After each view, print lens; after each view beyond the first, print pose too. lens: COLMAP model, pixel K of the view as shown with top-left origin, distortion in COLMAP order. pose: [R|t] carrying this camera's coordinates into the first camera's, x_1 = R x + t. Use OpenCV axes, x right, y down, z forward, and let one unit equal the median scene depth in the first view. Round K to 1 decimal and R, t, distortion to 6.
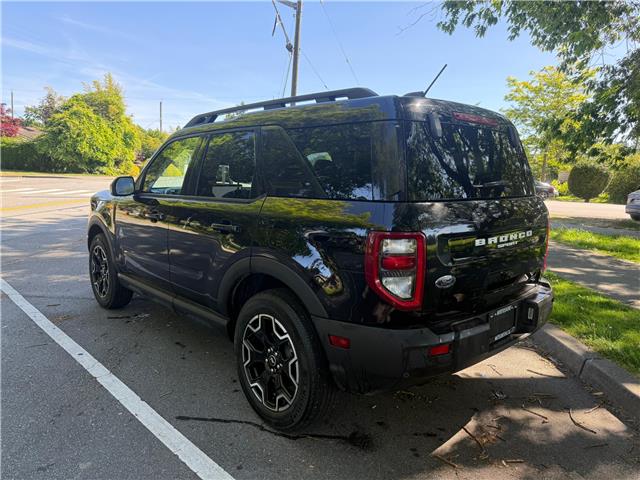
lens RADIAL K [[467.4, 0, 318.7], [0, 467.4, 240.3], [0, 0, 1]] dist [0.010065, -0.007442]
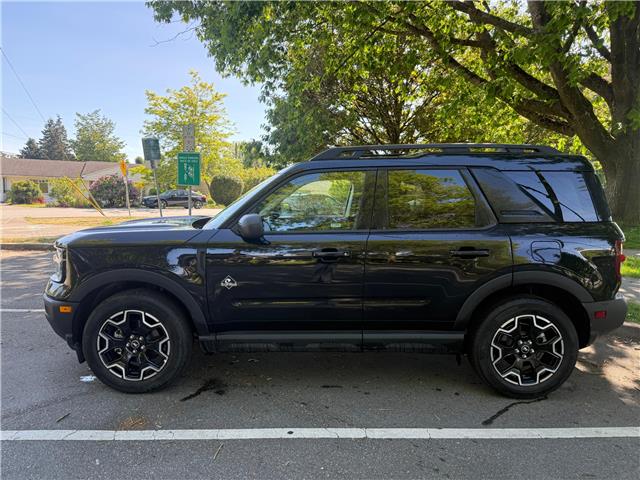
lens RADIAL K [[467.4, 0, 318.4], [0, 467.4, 237.4], [0, 0, 1]] dist [0.010065, -0.007442]
pose [[0.649566, -0.089146, 0.755061, -1.406035], [0.103540, 0.994222, 0.028308, -0.150921], [-0.753222, 0.059791, 0.655043, 0.534284]]
